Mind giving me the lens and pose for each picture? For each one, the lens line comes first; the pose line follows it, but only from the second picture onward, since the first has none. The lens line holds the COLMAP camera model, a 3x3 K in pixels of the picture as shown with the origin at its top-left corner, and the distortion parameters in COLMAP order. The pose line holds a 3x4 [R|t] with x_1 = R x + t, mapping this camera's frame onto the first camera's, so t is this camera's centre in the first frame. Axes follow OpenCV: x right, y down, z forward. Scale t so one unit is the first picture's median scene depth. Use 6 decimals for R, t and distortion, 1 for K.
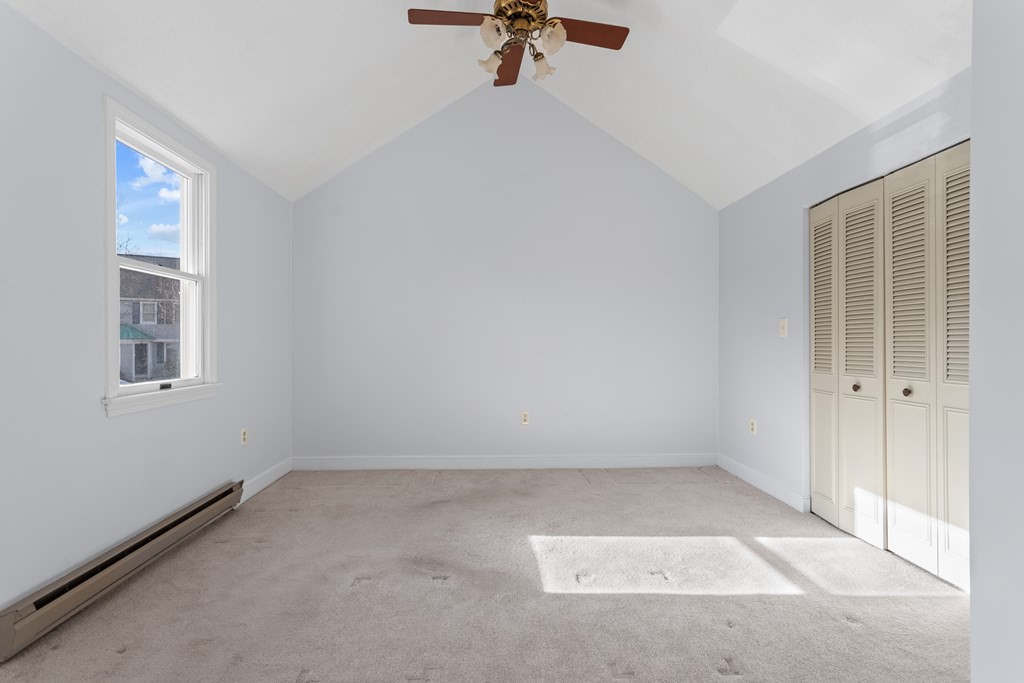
lens RADIAL K [[495.5, 0, 515.8], [0, 495.5, 346.2], [0, 0, 1]] dist [0.013086, 0.000689]
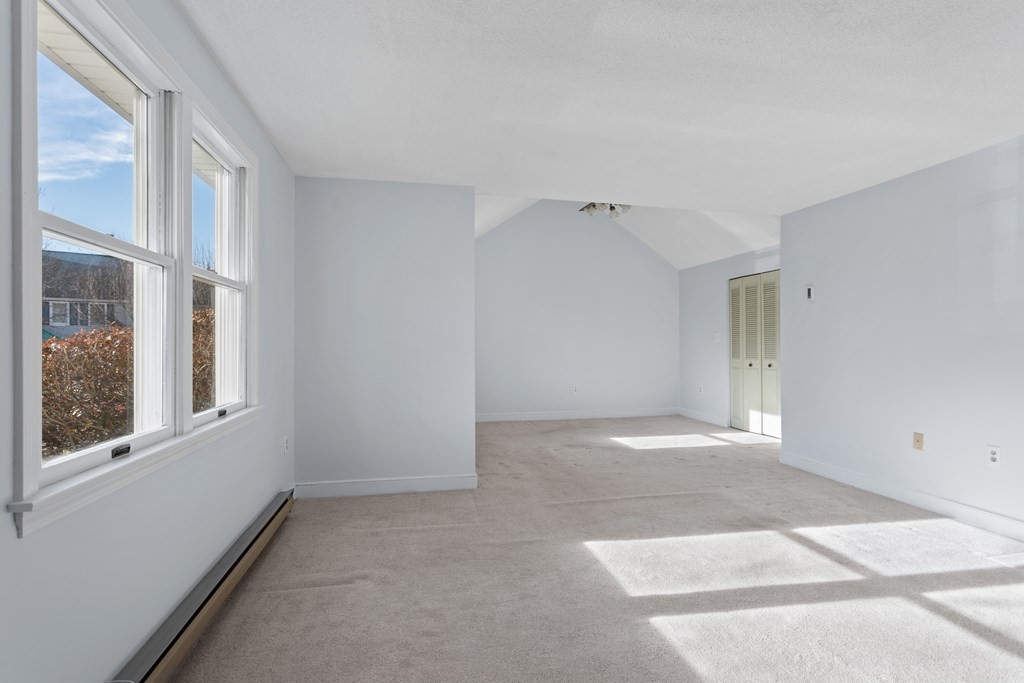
lens RADIAL K [[495.5, 0, 537.0], [0, 495.5, 345.8], [0, 0, 1]] dist [0.013086, 0.000689]
pose [[0.978261, -0.008617, 0.207199, -0.710937], [0.008231, 0.999962, 0.002726, -0.016972], [-0.207215, -0.000962, 0.978295, -0.976110]]
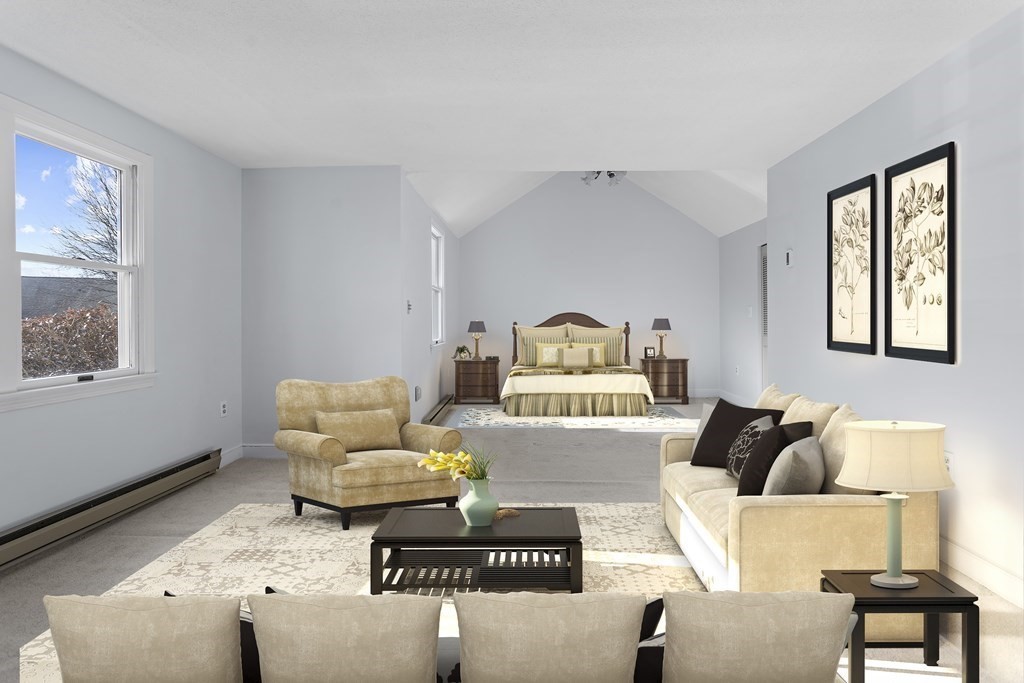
lens RADIAL K [[495.5, 0, 533.5], [0, 495.5, 322.2], [0, 0, 1]] dist [0.013086, 0.000689]
pose [[0.998678, -0.009093, -0.050593, -0.174919], [0.009142, 0.999958, 0.000738, -0.009017], [0.050584, -0.001199, 0.998719, -0.981378]]
